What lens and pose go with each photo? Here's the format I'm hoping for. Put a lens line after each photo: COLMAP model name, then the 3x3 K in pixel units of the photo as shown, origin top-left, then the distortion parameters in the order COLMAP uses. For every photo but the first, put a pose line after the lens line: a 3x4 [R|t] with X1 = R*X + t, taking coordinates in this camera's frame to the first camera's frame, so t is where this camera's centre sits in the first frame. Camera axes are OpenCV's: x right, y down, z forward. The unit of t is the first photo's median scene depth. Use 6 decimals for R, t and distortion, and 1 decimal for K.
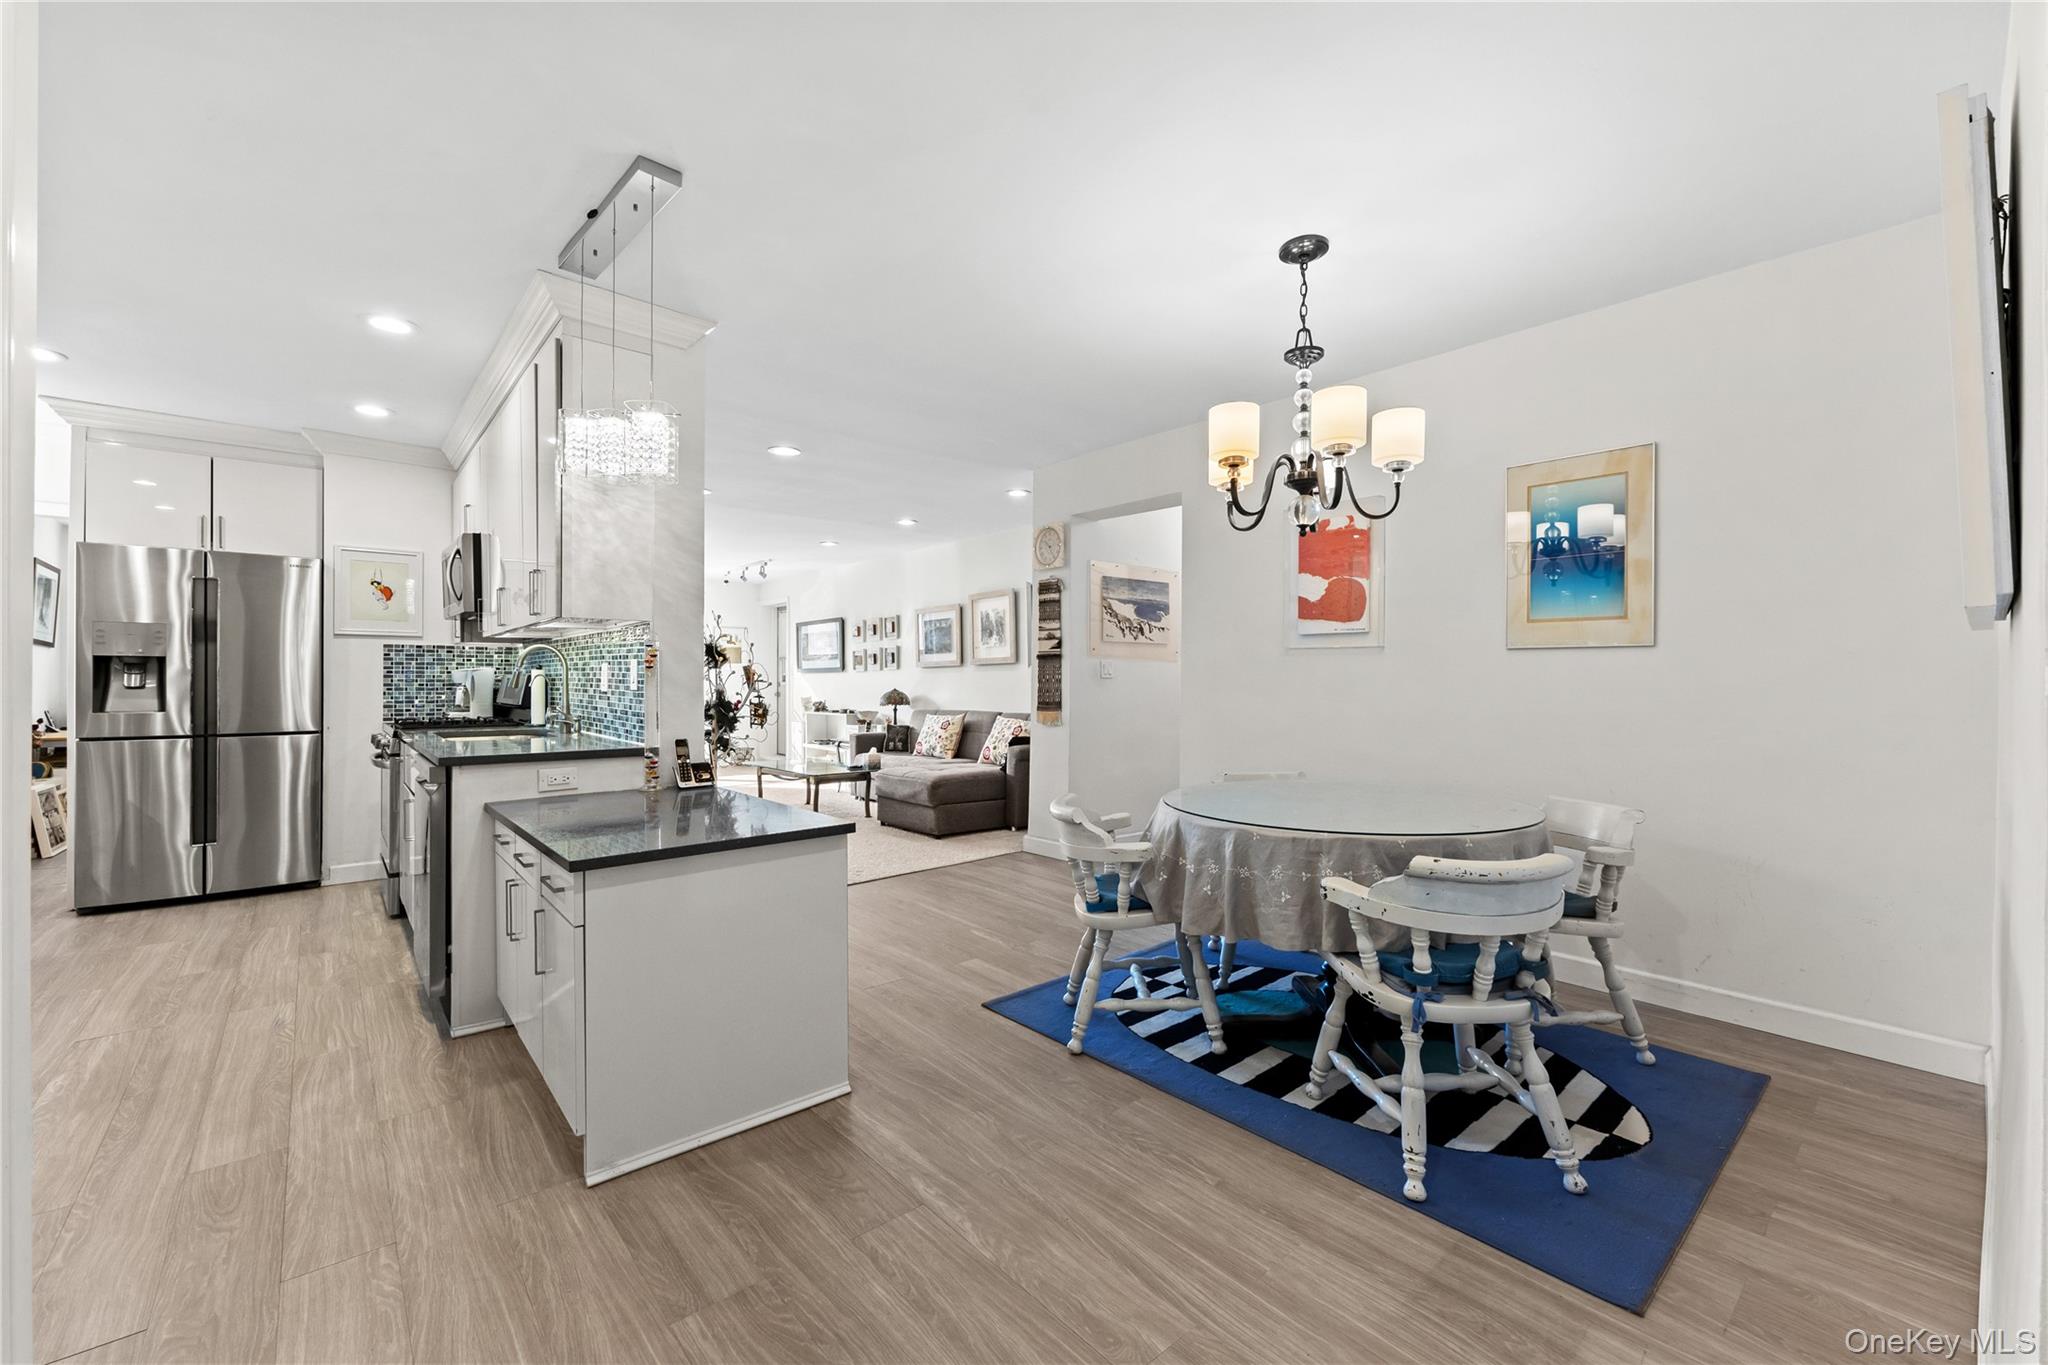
lens RADIAL K [[831.0, 0, 1020.7], [0, 831.0, 683.7], [0, 0, 1]] dist [-0.002116, -0.000361]
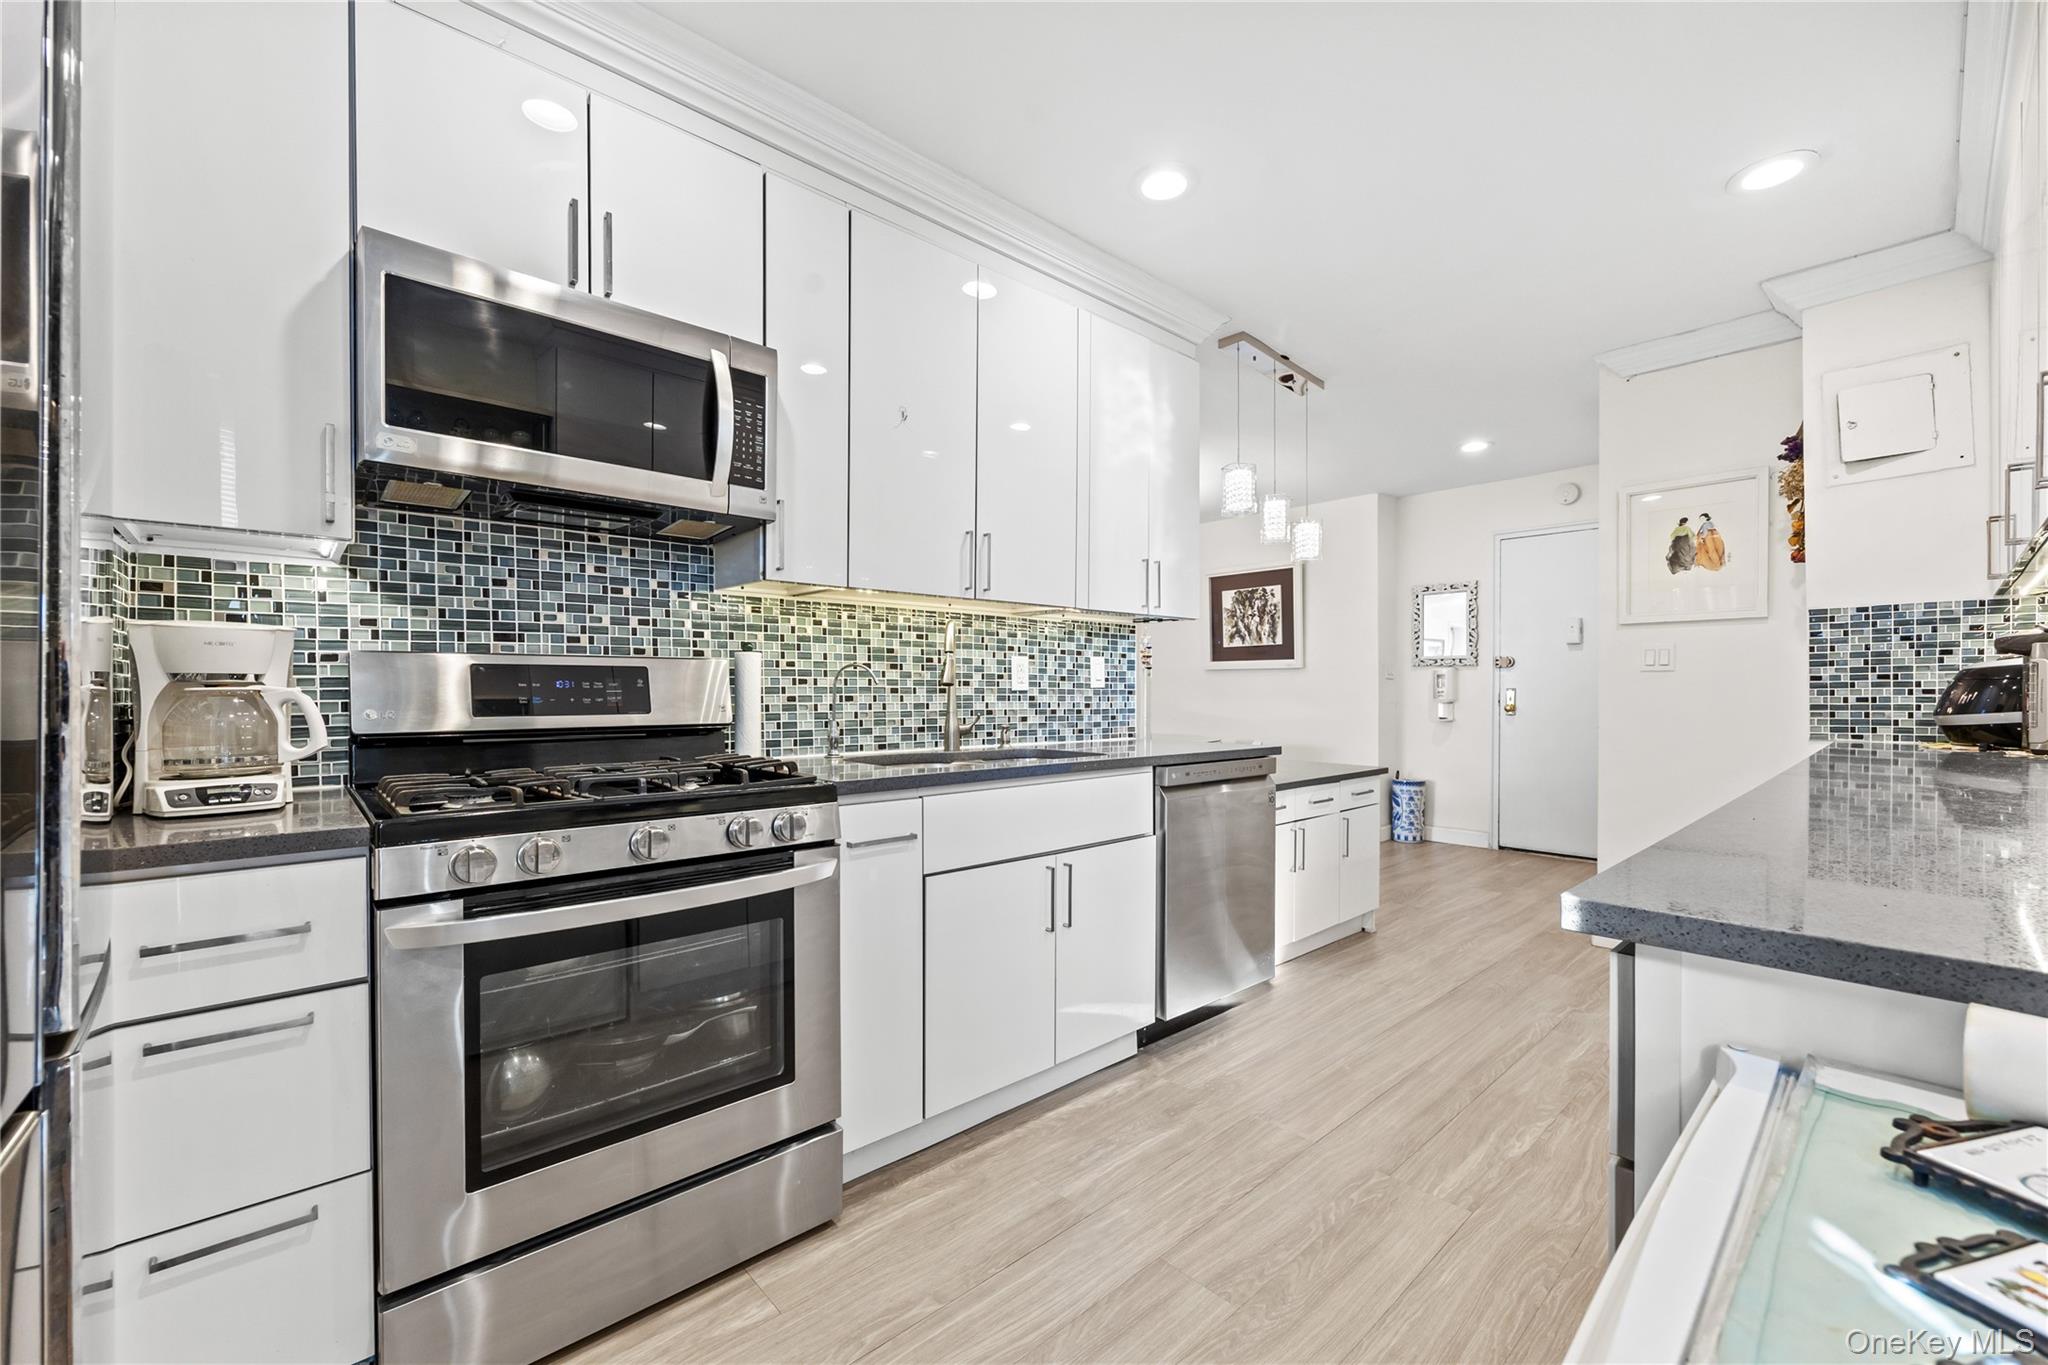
lens RADIAL K [[831.0, 0, 1023.7], [0, 831.0, 686.4], [0, 0, 1]] dist [-0.002116, -0.000361]
pose [[-0.037223, 0.000196, 0.999307, -0.736755], [0.005153, 0.999987, -0.000005, 0.004237], [-0.999294, 0.005149, -0.037223, 0.567586]]
